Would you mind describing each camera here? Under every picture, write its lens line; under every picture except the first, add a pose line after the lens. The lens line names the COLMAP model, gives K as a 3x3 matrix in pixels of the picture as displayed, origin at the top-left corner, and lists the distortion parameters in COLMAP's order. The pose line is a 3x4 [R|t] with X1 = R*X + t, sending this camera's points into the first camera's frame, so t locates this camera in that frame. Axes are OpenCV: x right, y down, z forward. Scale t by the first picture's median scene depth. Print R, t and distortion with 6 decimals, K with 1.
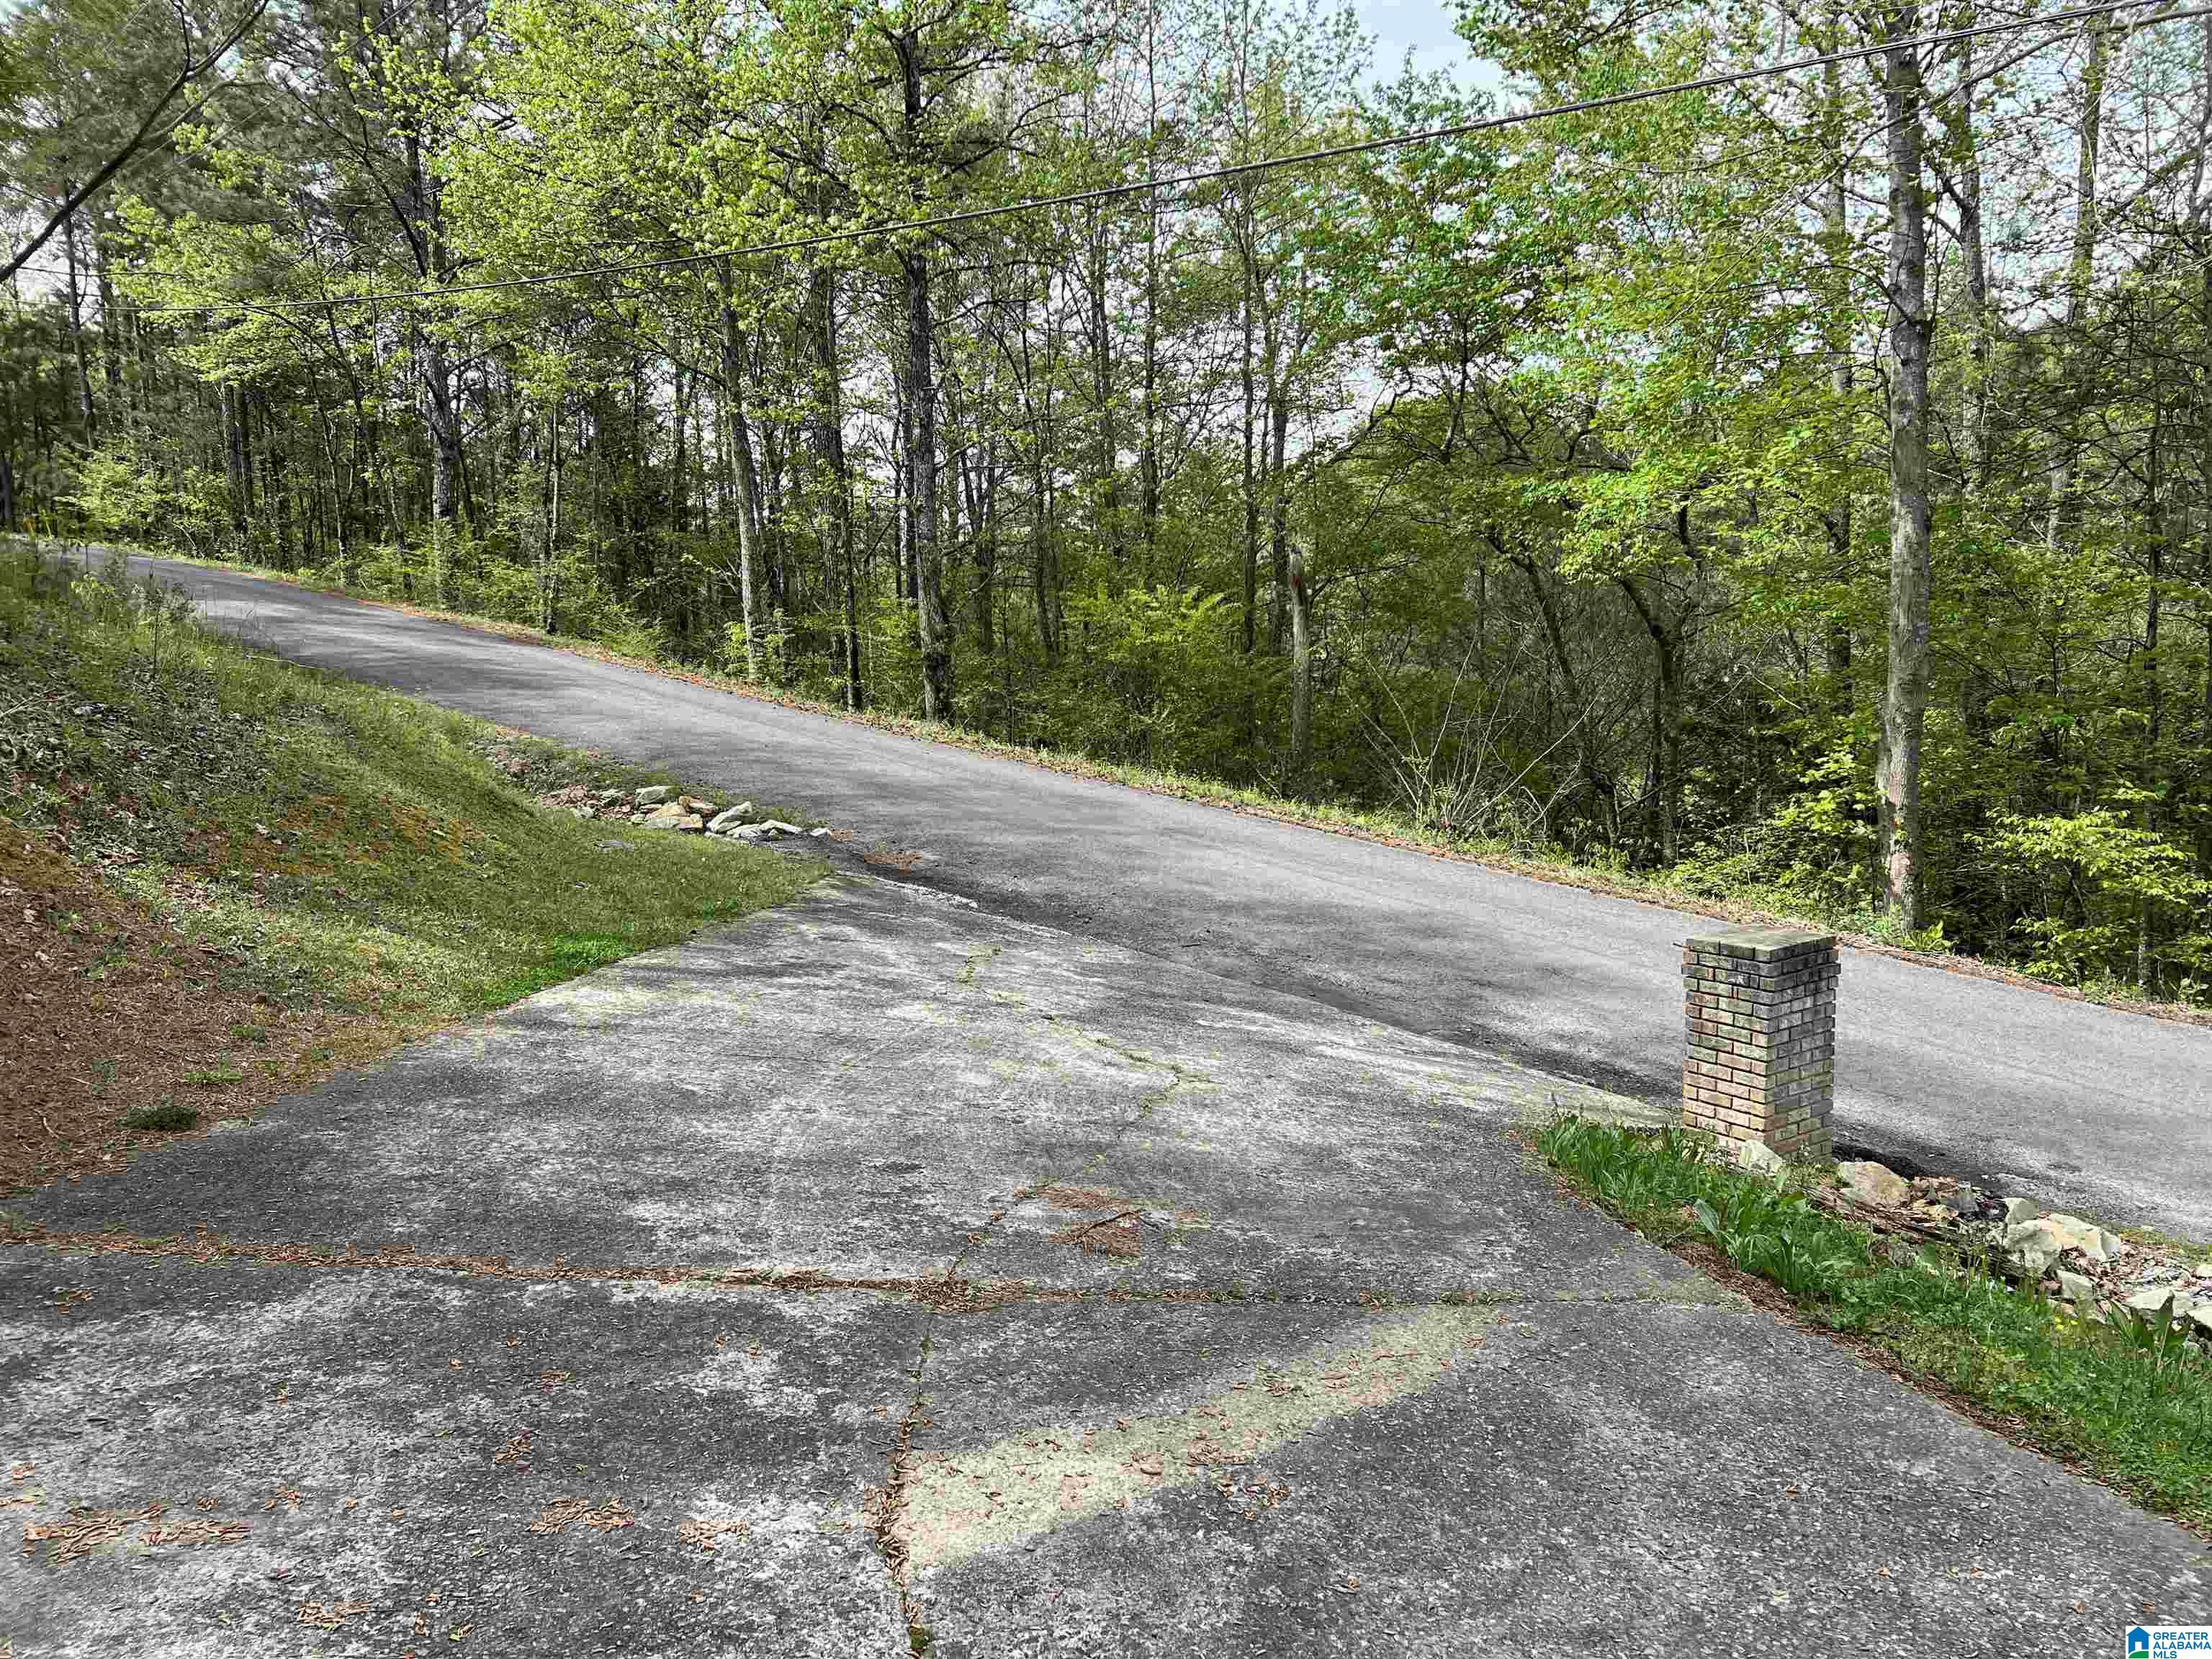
lens RADIAL K [[1631.0, 0, 1092.3], [0, 1631.0, 836.6], [0, 0, 1]] dist [0.059627, -0.065662]
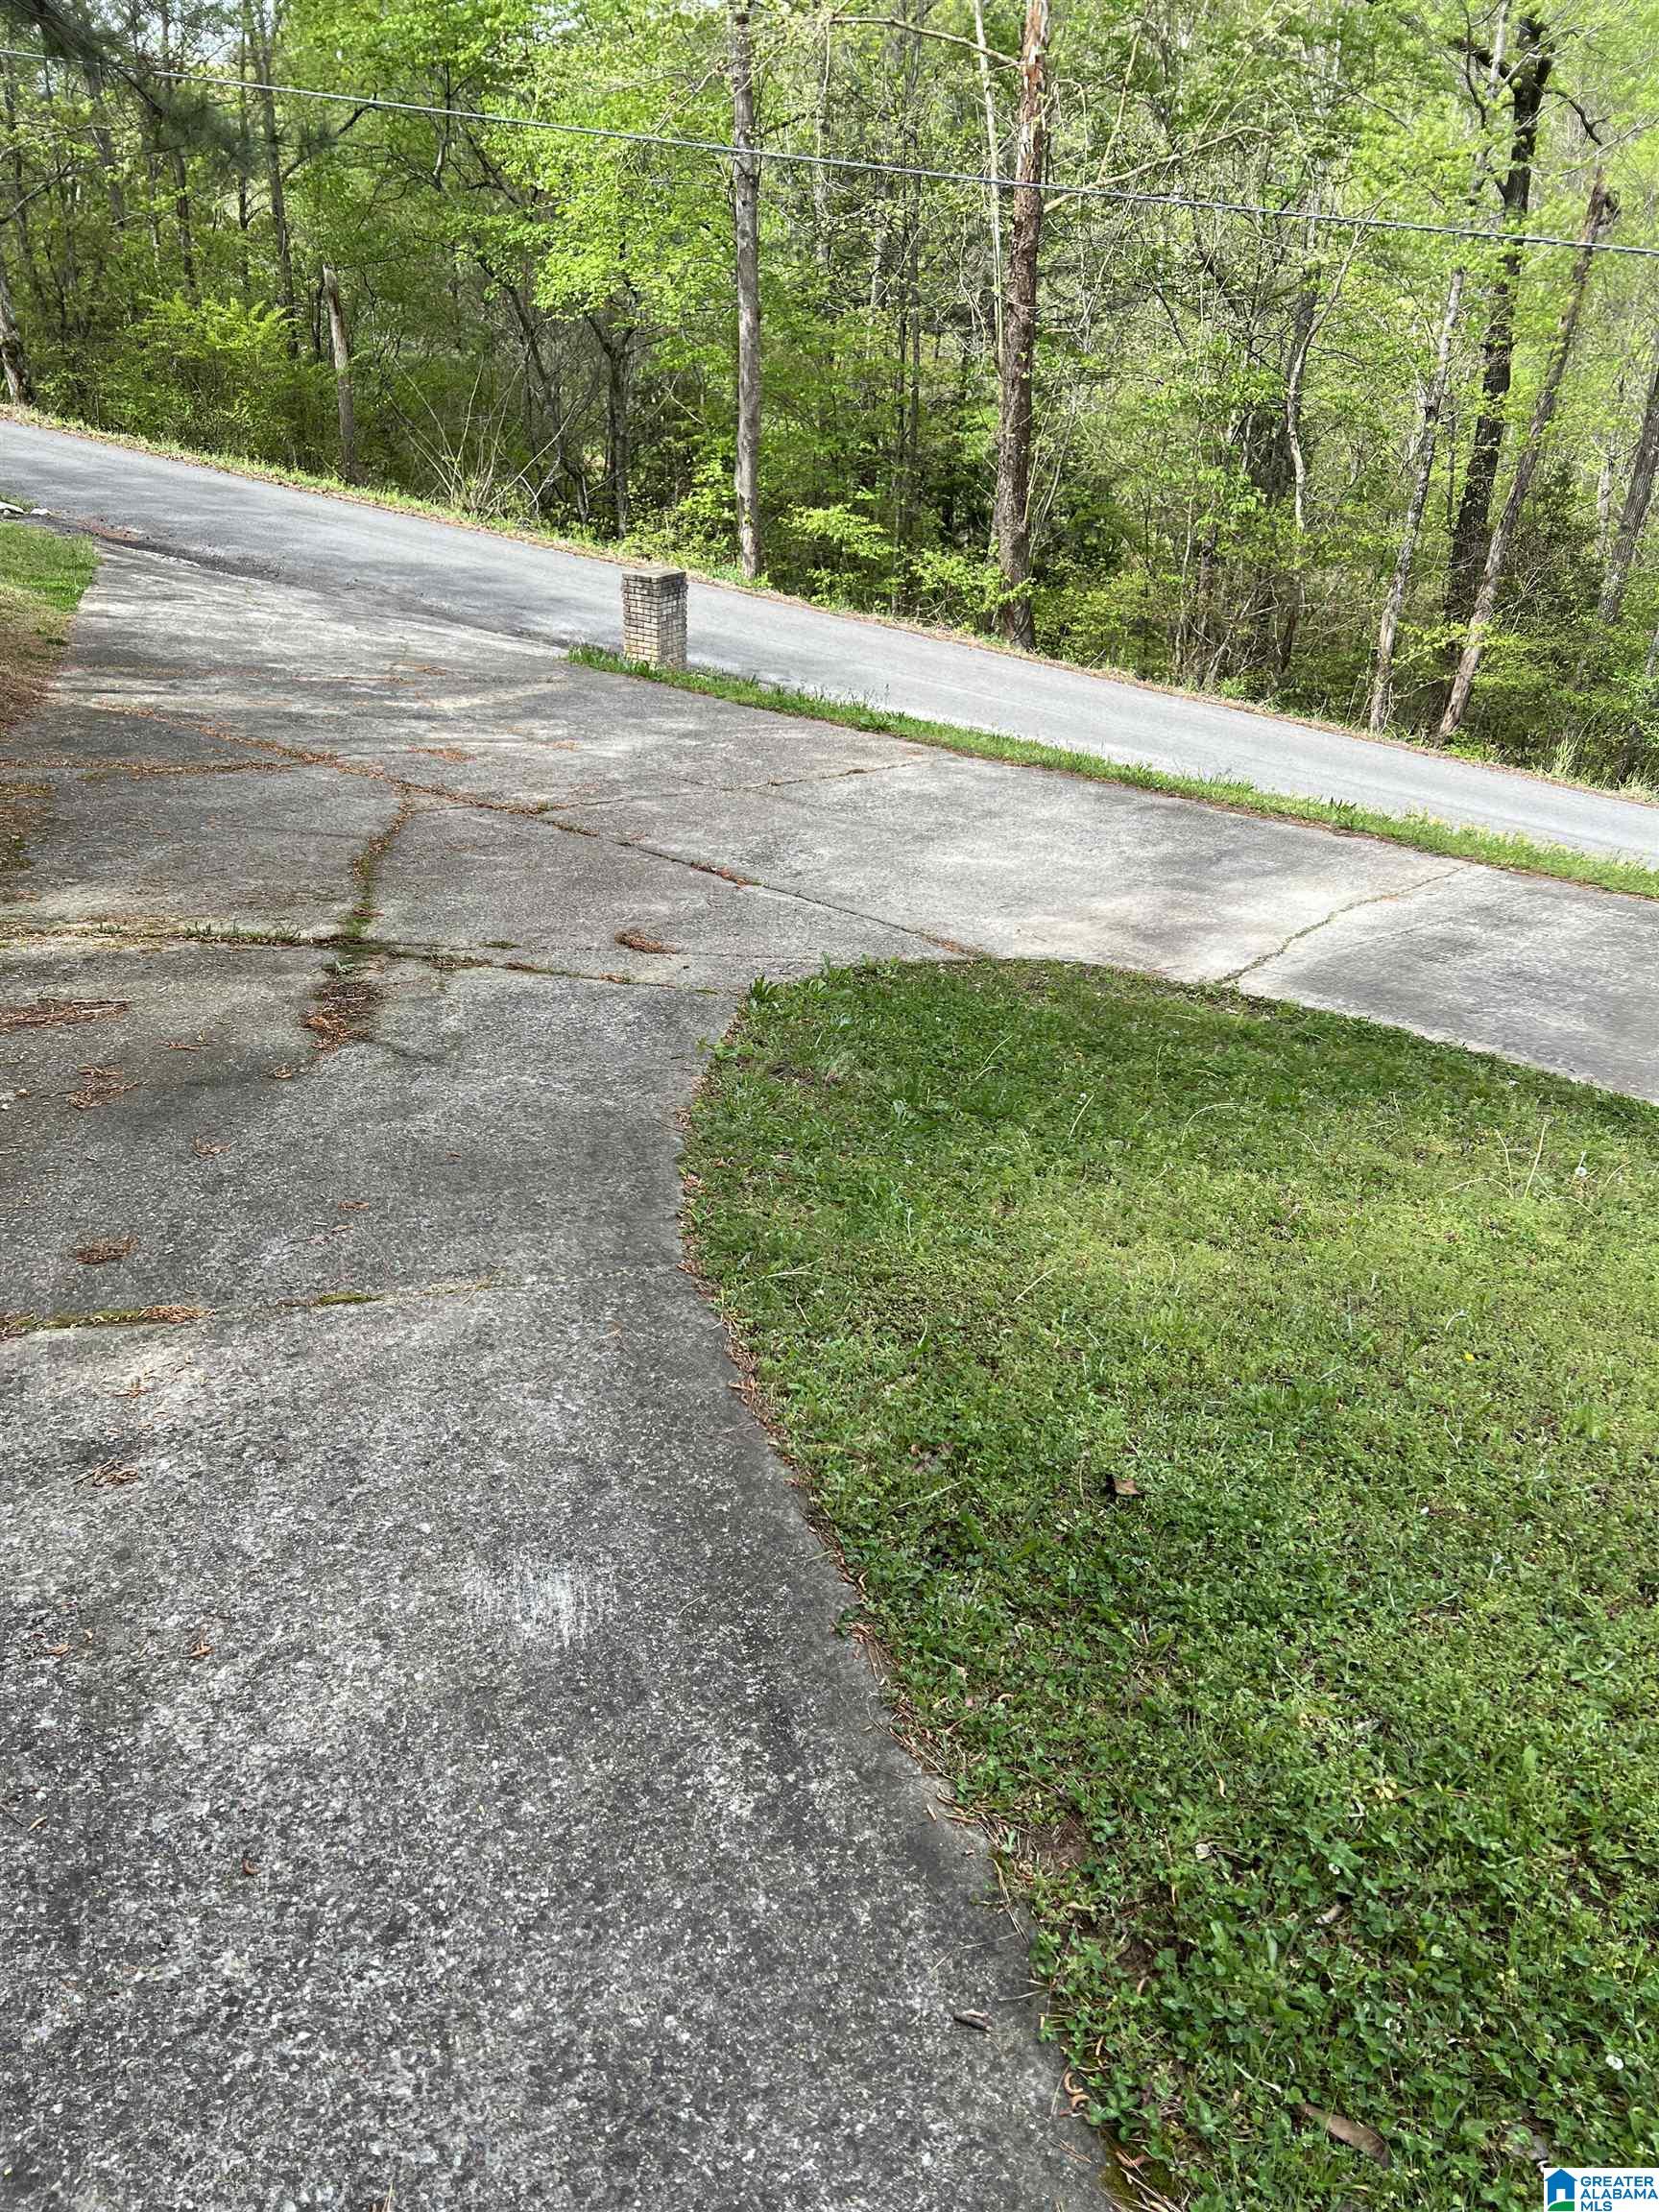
lens RADIAL K [[1631.0, 0, 795.1], [0, 1631.0, 1115.0], [0, 0, 1]] dist [0.059627, -0.065662]
pose [[0.908763, -0.142330, 0.392290, -0.191045], [-0.003169, 0.937659, 0.347541, -0.010739], [-0.417300, -0.317075, 0.851659, -0.582501]]
